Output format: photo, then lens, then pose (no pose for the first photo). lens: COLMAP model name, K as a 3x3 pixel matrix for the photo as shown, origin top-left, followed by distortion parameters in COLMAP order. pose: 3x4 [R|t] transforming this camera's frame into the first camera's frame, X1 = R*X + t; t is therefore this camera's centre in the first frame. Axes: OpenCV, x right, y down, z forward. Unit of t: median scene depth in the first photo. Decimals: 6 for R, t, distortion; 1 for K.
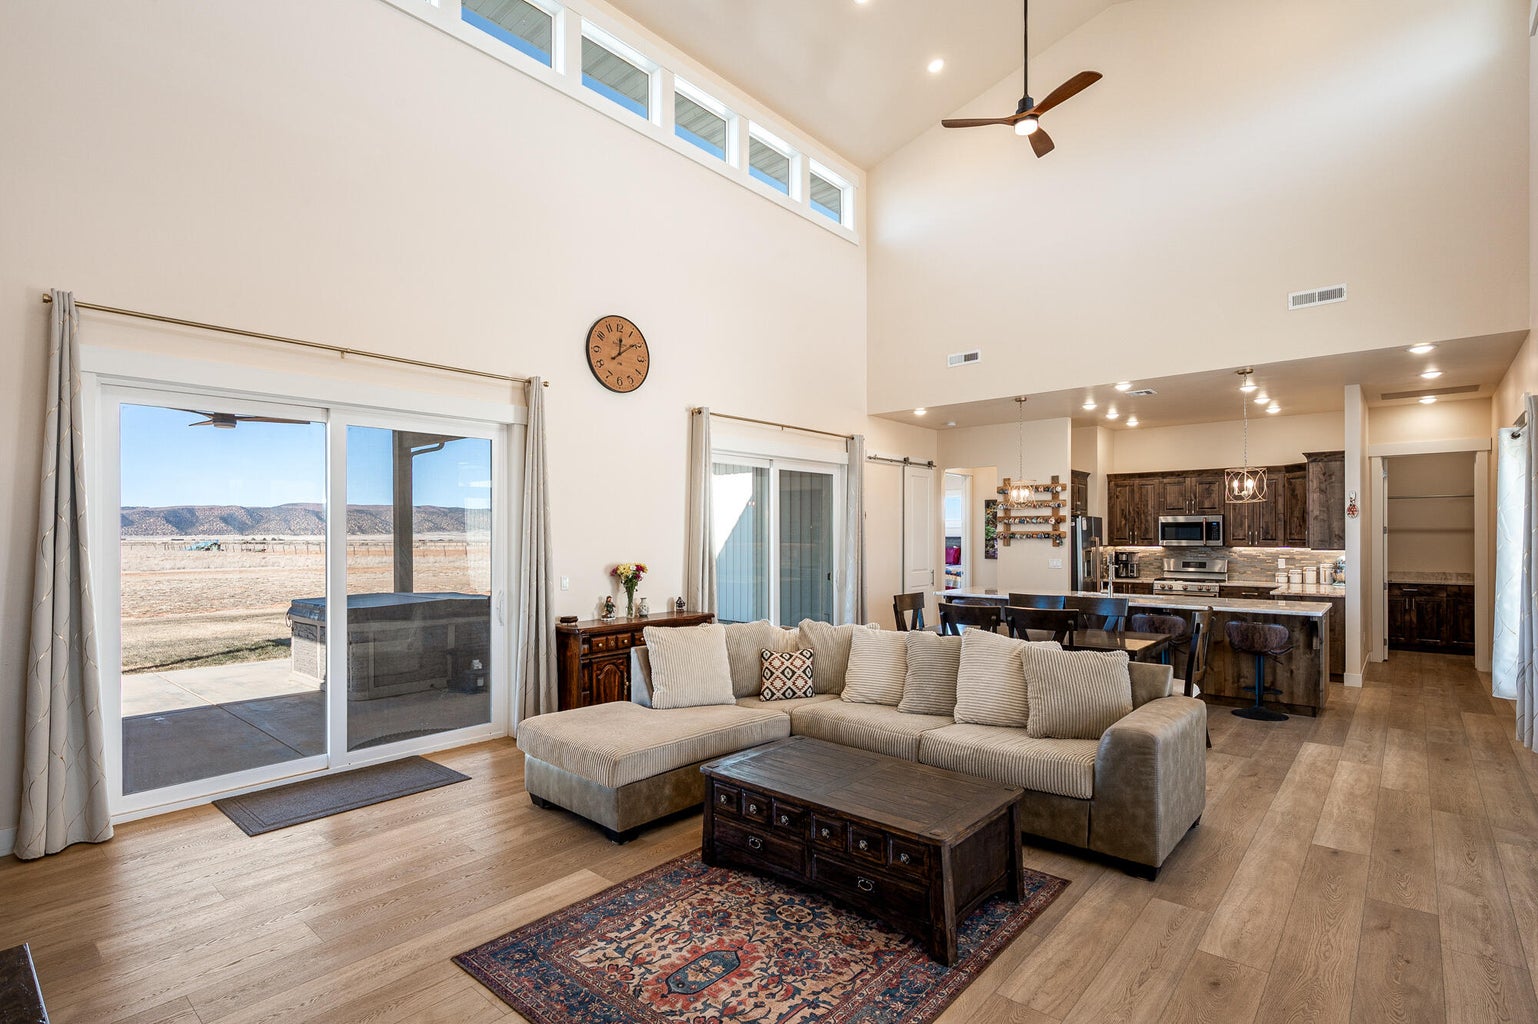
lens RADIAL K [[695.4, 0, 810.4], [0, 695.4, 536.6], [0, 0, 1]] dist [-0.005015, -0.000277]
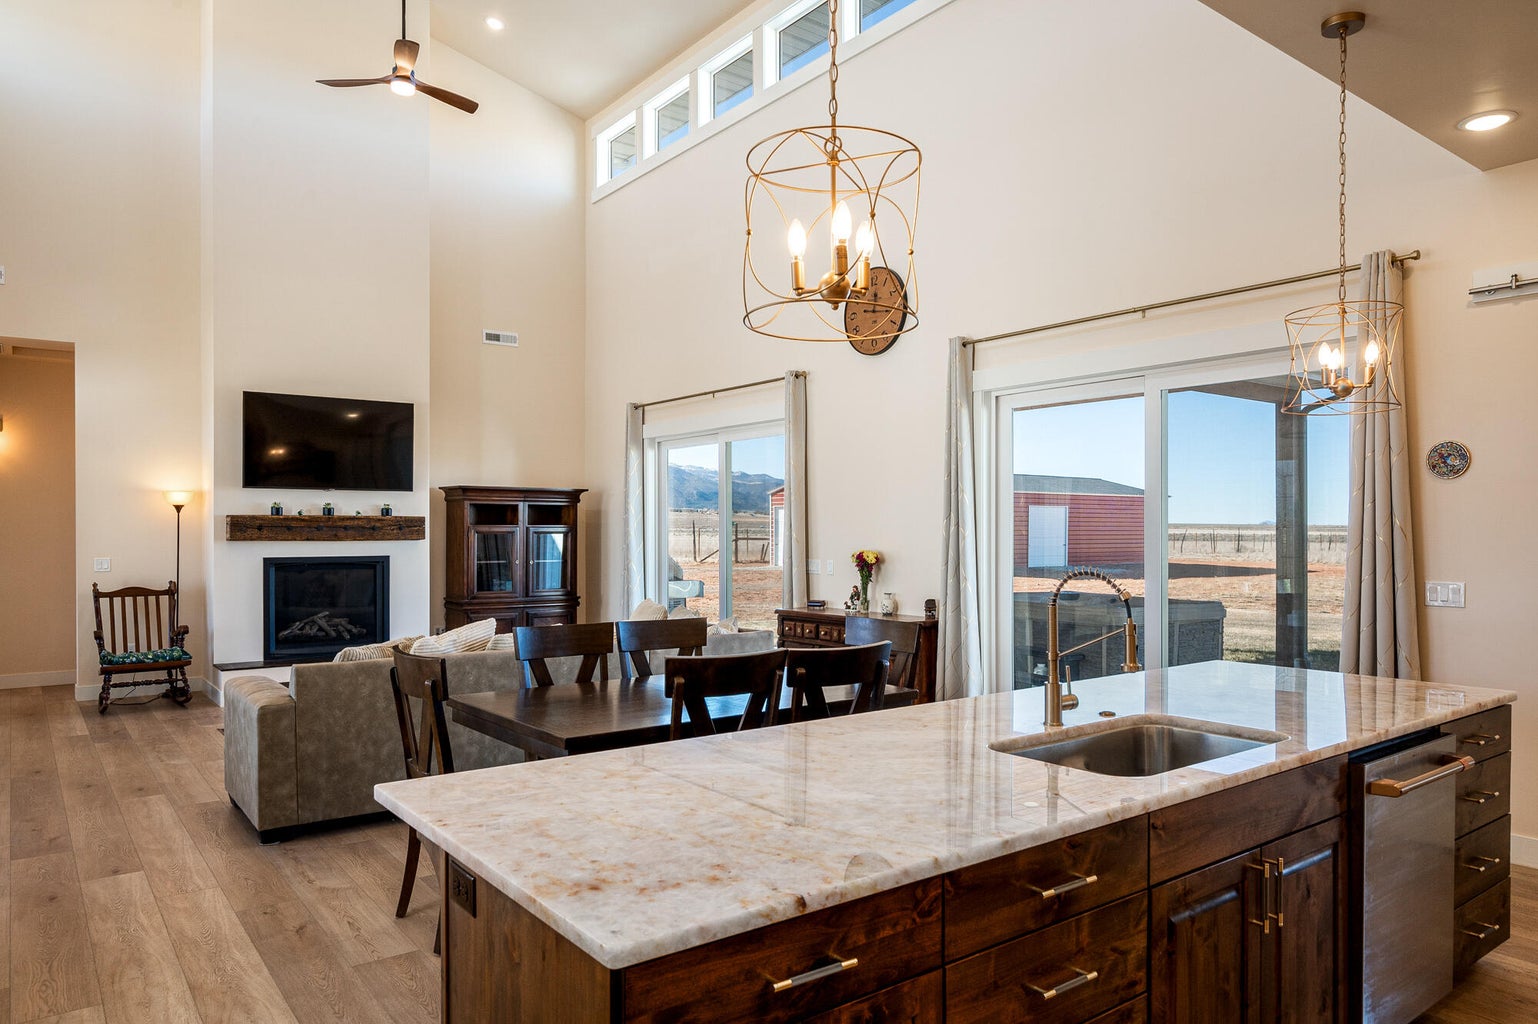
lens RADIAL K [[1006.6, 0, 766.7], [0, 1006.6, 523.8], [0, 0, 1]] dist [0.008002, 0.002562]
pose [[-0.211982, 0.002690, -0.977270, 1.590641], [0.008411, 0.999964, 0.000928, 0.007604], [0.977237, -0.008023, -0.211998, 1.801221]]
